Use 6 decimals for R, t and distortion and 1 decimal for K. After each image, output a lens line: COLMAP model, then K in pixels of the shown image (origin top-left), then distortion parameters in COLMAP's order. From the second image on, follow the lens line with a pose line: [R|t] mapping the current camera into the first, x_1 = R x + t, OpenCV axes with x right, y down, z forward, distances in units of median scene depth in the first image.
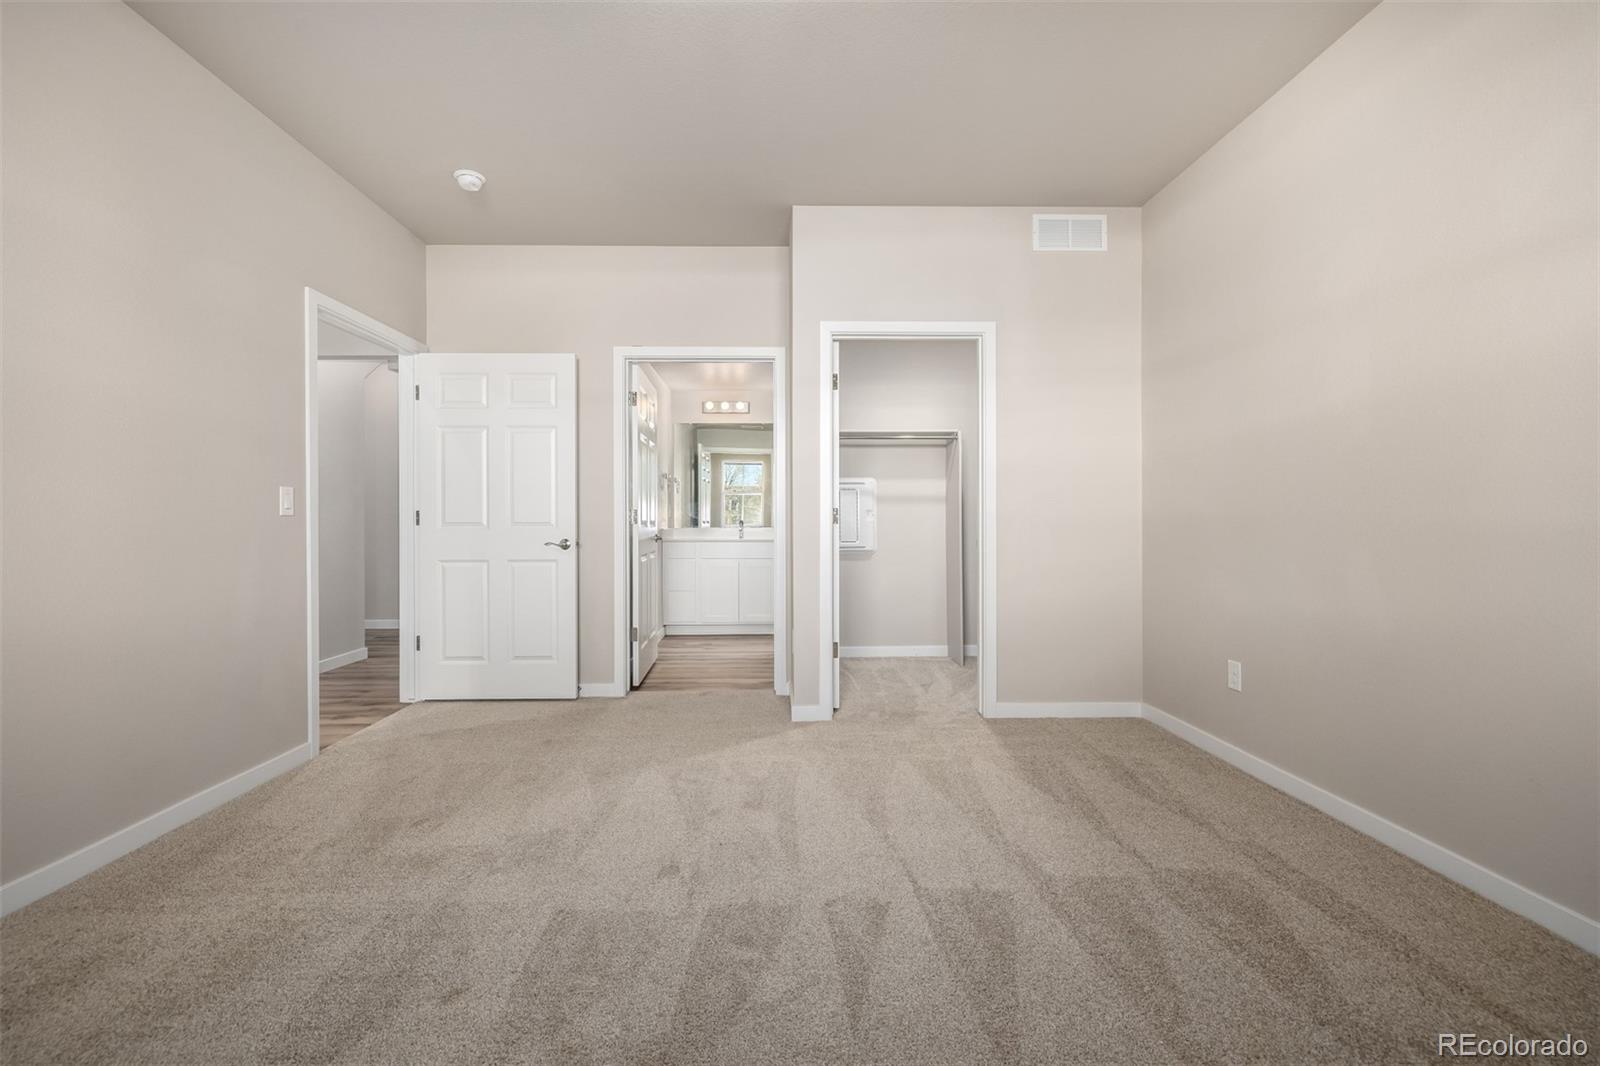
lens RADIAL K [[680.4, 0, 796.9], [0, 680.4, 519.3], [0, 0, 1]] dist [0.001566, -0.000031]
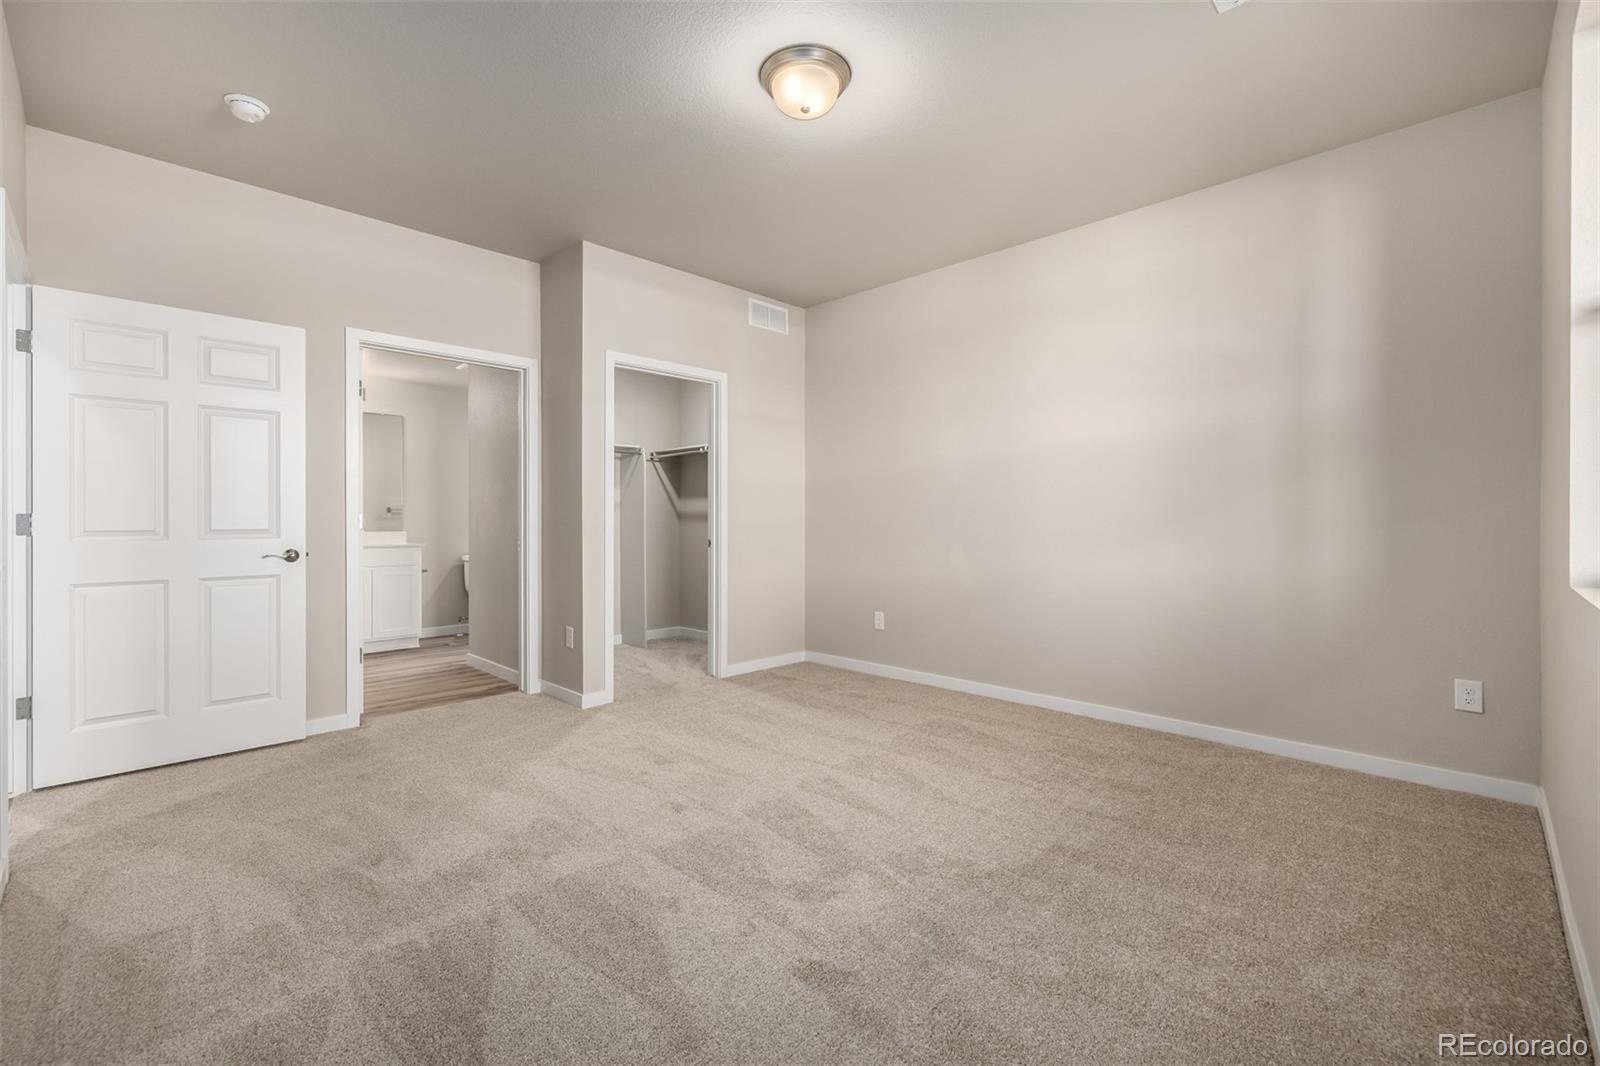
lens RADIAL K [[680.4, 0, 796.9], [0, 680.4, 519.3], [0, 0, 1]] dist [0.001566, -0.000031]
pose [[0.718718, 0.003513, 0.695293, -0.581202], [-0.004374, 0.999990, -0.000532, -0.012003], [-0.695288, -0.002659, 0.718727, -0.034497]]
